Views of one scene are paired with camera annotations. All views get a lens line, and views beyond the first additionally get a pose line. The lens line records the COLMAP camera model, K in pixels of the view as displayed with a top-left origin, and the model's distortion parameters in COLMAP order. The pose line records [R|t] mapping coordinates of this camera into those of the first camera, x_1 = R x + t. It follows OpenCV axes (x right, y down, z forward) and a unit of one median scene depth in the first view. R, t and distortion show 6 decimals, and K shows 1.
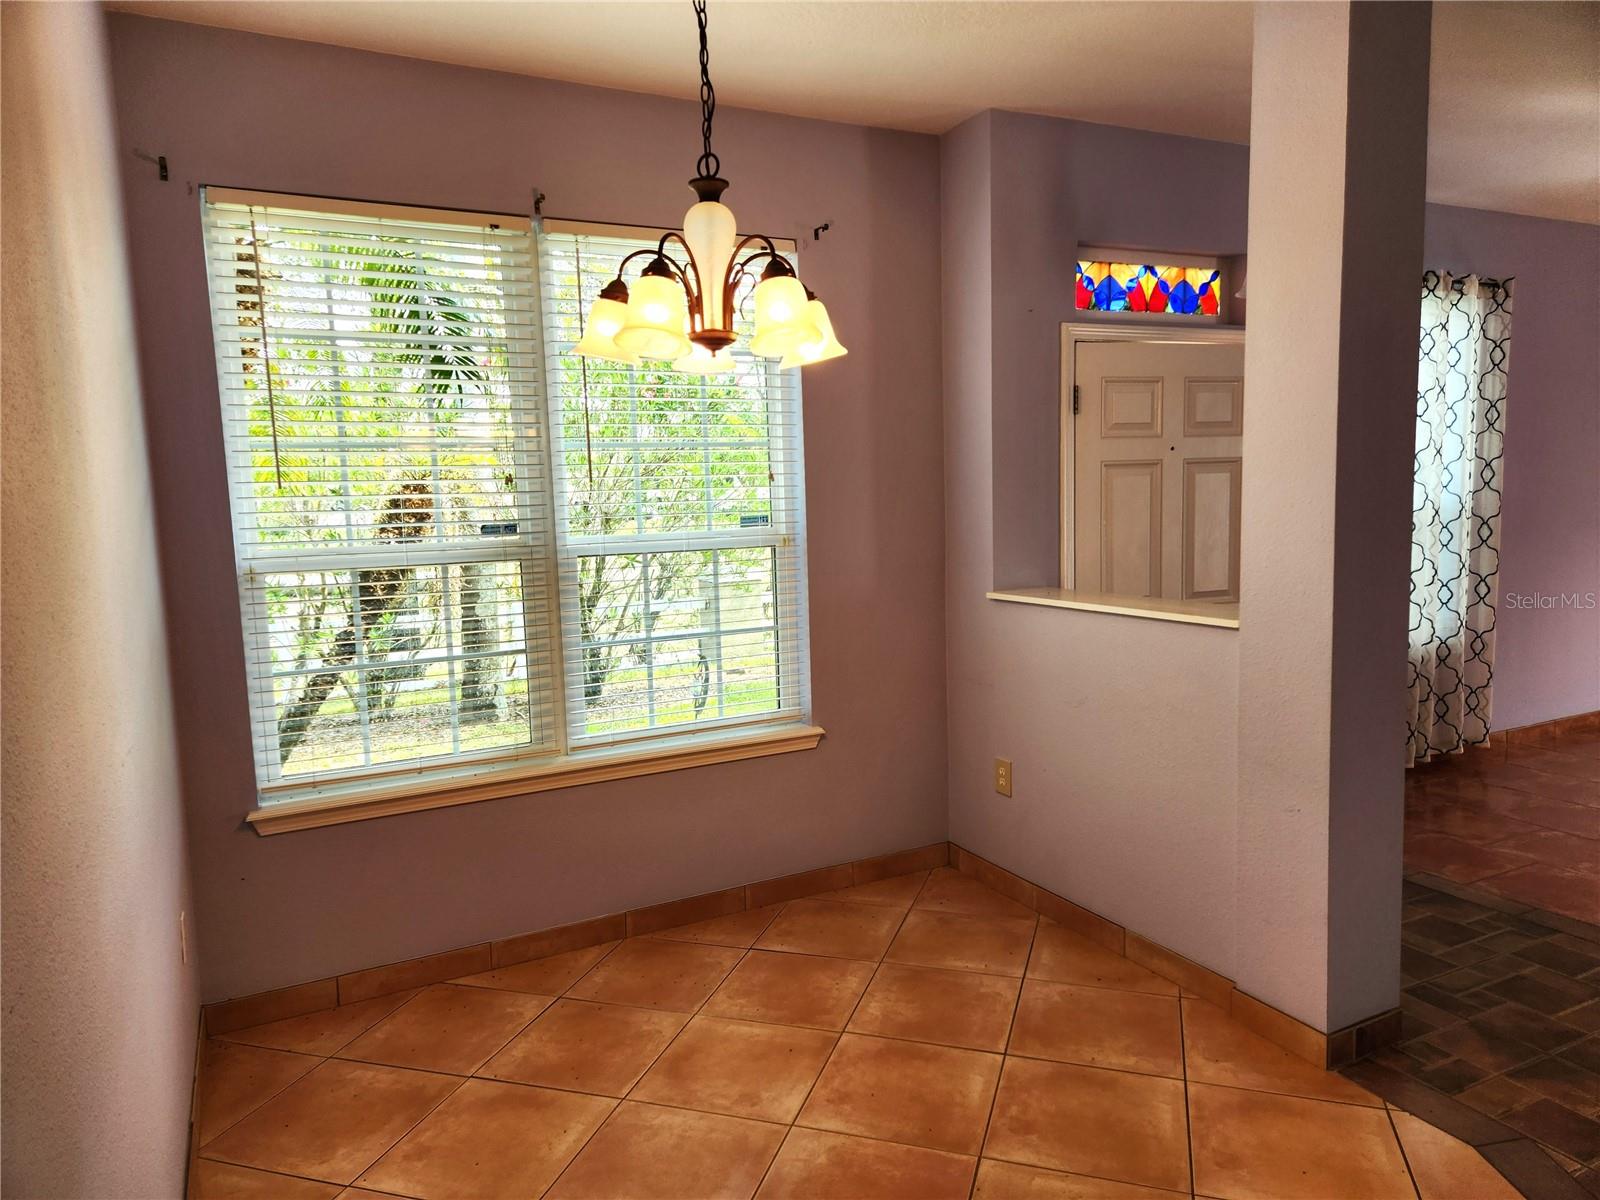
lens RADIAL K [[1080.1, 0, 794.8], [0, 1080.1, 590.9], [0, 0, 1]] dist [0.073269, -0.055810]
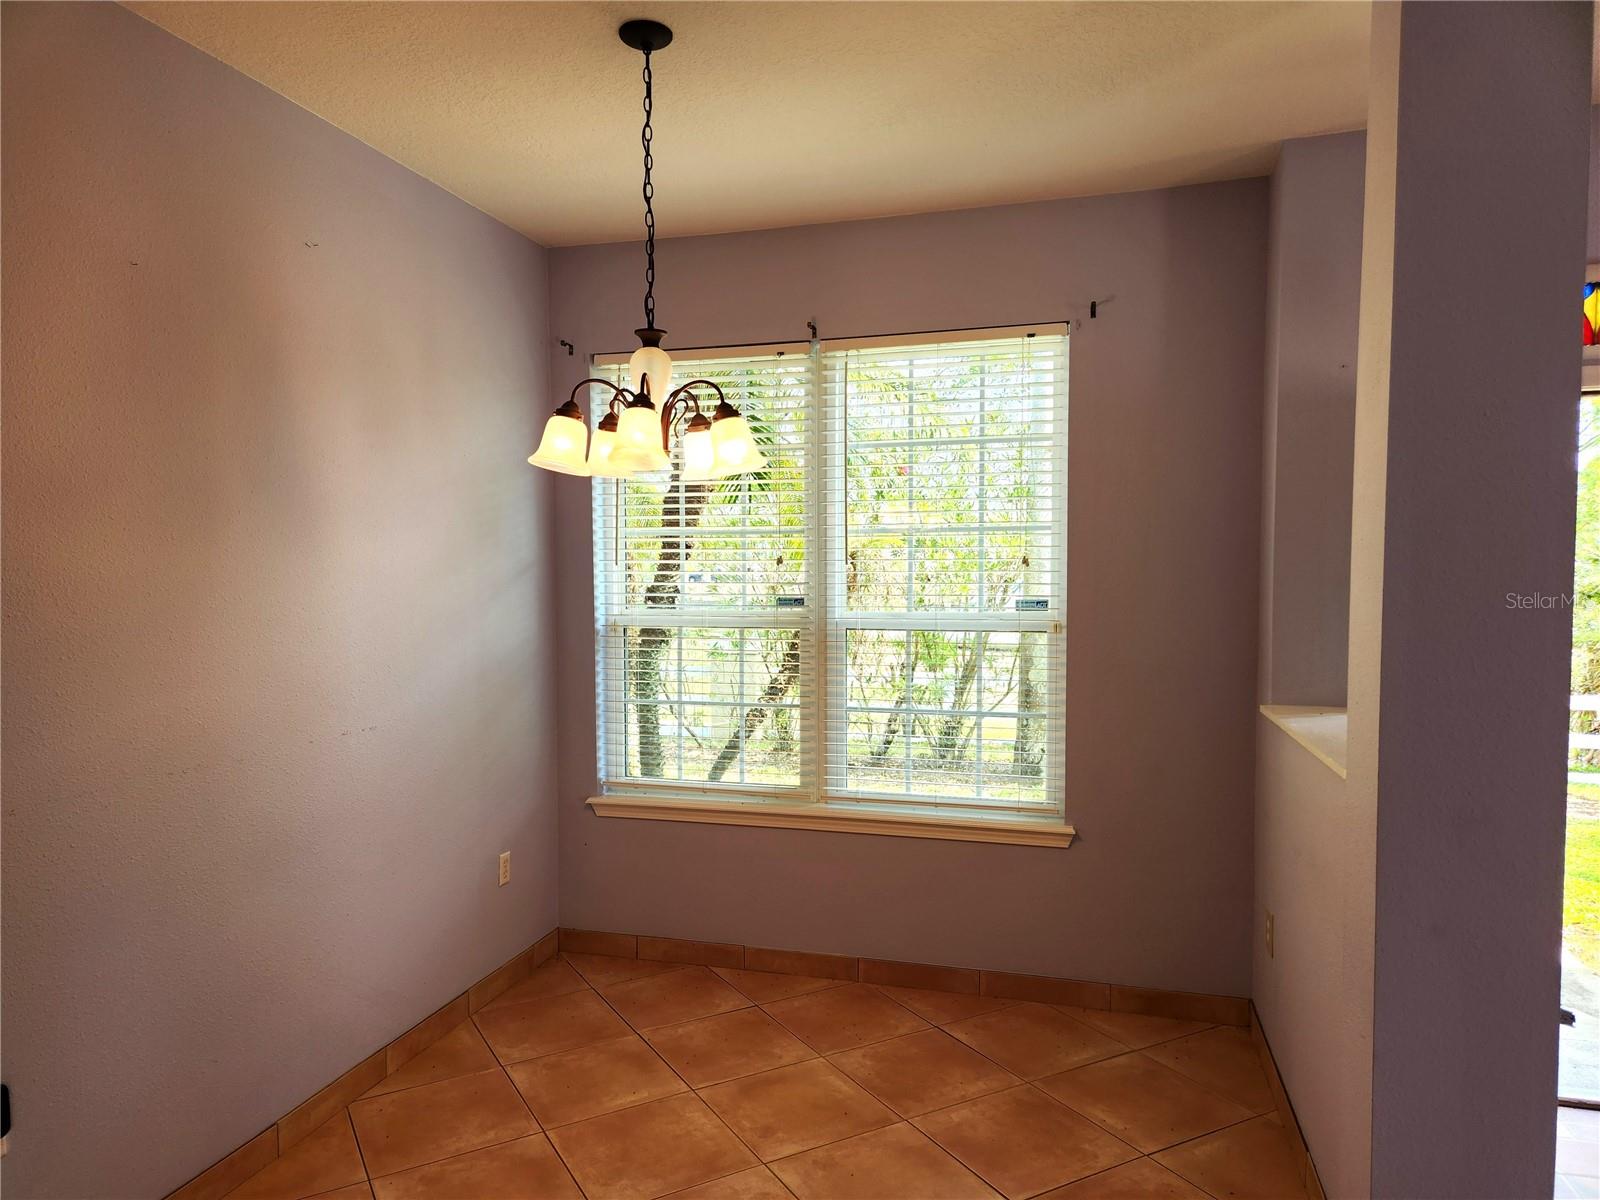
lens RADIAL K [[1080.1, 0, 784.7], [0, 1080.1, 605.6], [0, 0, 1]] dist [0.073269, -0.055810]
pose [[0.717207, 0.050727, -0.695012, 0.582334], [-0.081713, 0.996589, -0.011584, -0.041132], [0.692053, 0.065100, 0.718905, 0.156121]]
